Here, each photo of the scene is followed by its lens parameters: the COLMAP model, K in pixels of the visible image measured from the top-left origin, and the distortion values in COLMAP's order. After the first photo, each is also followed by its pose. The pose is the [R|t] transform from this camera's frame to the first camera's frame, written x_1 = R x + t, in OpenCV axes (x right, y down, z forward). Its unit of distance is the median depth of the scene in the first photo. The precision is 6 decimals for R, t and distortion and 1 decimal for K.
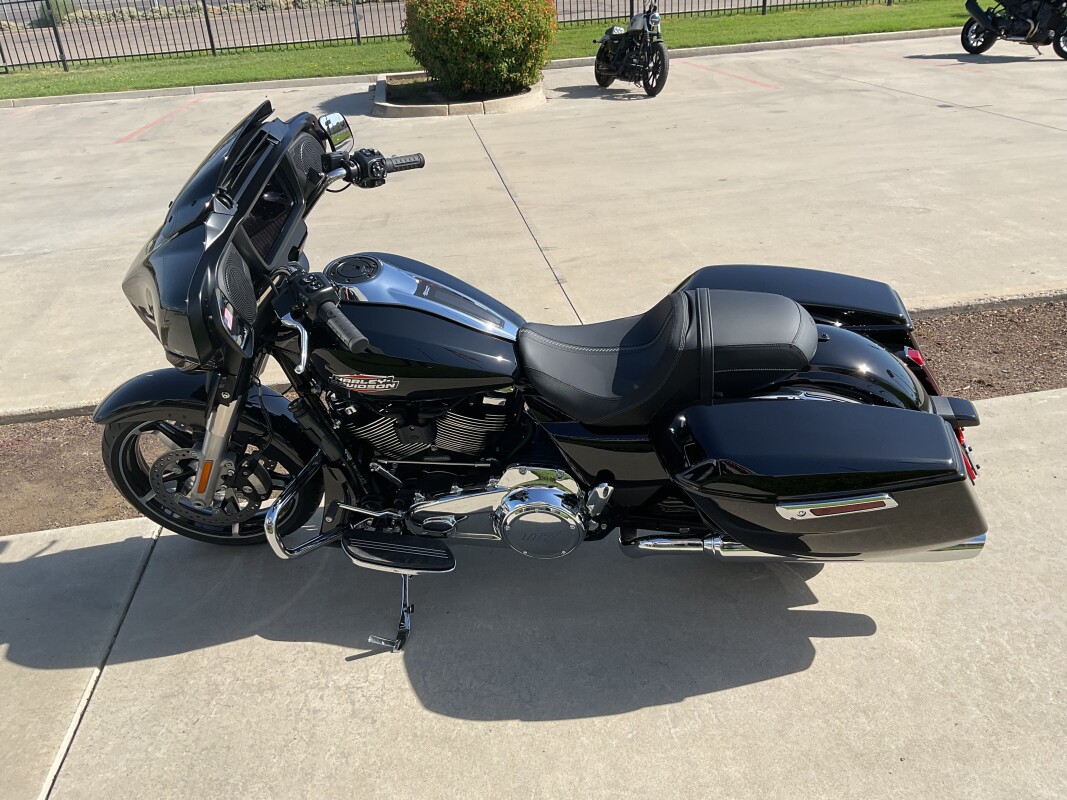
lens RADIAL K [[878.9, 0, 539.2], [0, 878.9, 428.8], [0, 0, 1]] dist [0.030993, -0.071266]
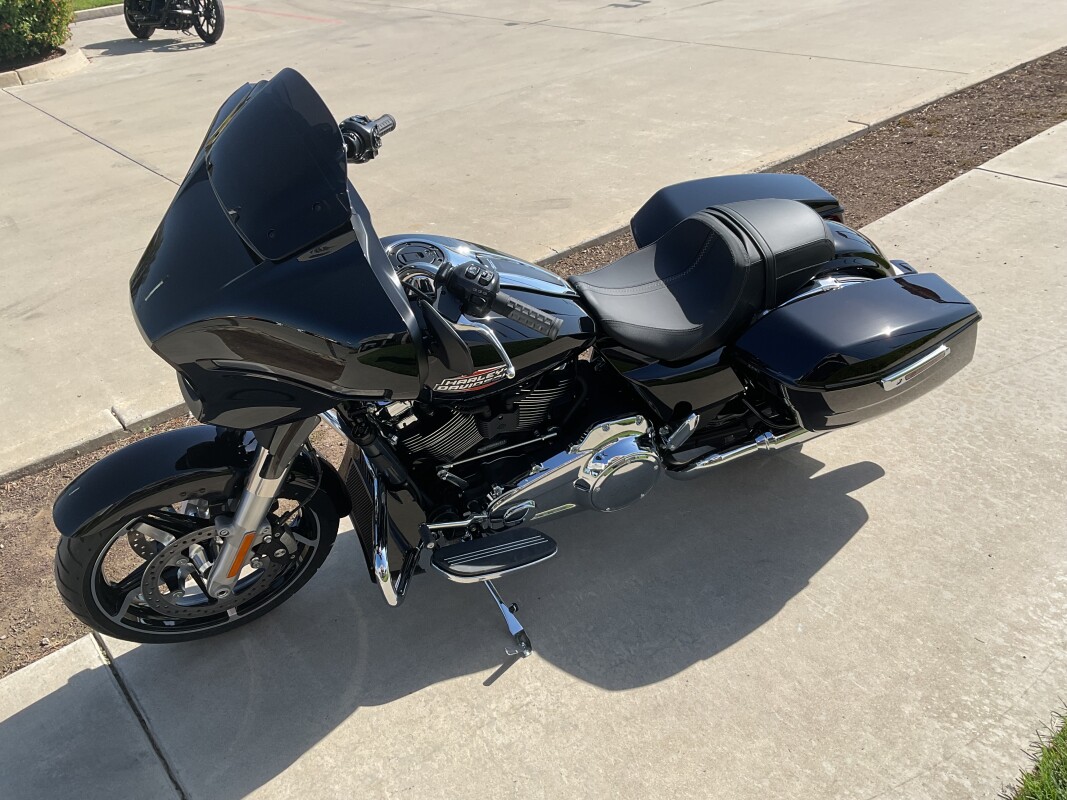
lens RADIAL K [[890.1, 0, 533.5], [0, 890.1, 400.0], [0, 0, 1]] dist [0.015600, -0.040545]
pose [[0.848719, -0.276962, 0.450520, -0.434201], [0.262523, 0.960167, 0.095714, -0.080562], [-0.459083, 0.037037, 0.887621, 0.130621]]
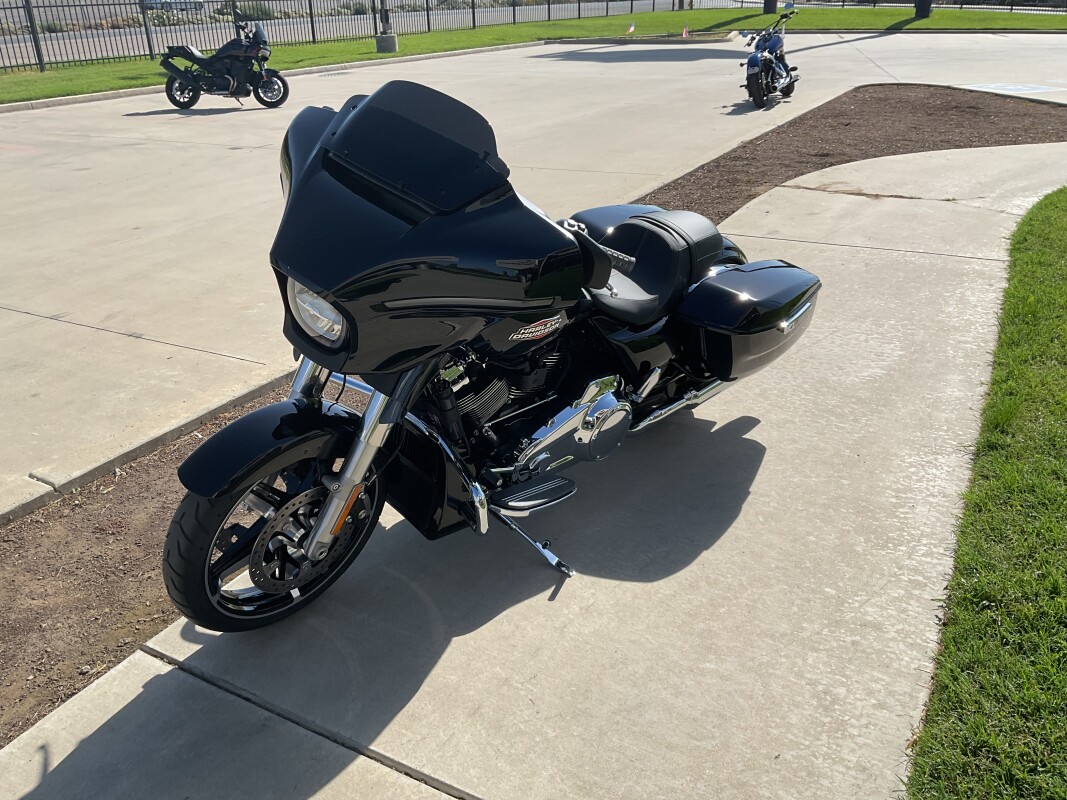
lens RADIAL K [[878.2, 0, 533.5], [0, 878.2, 400.0], [0, 0, 1]] dist [0.081406, -0.159218]
pose [[0.599650, -0.285015, 0.747788, -0.819806], [0.359146, 0.930888, 0.066804, -0.036416], [-0.715147, 0.228506, 0.660568, 0.217672]]
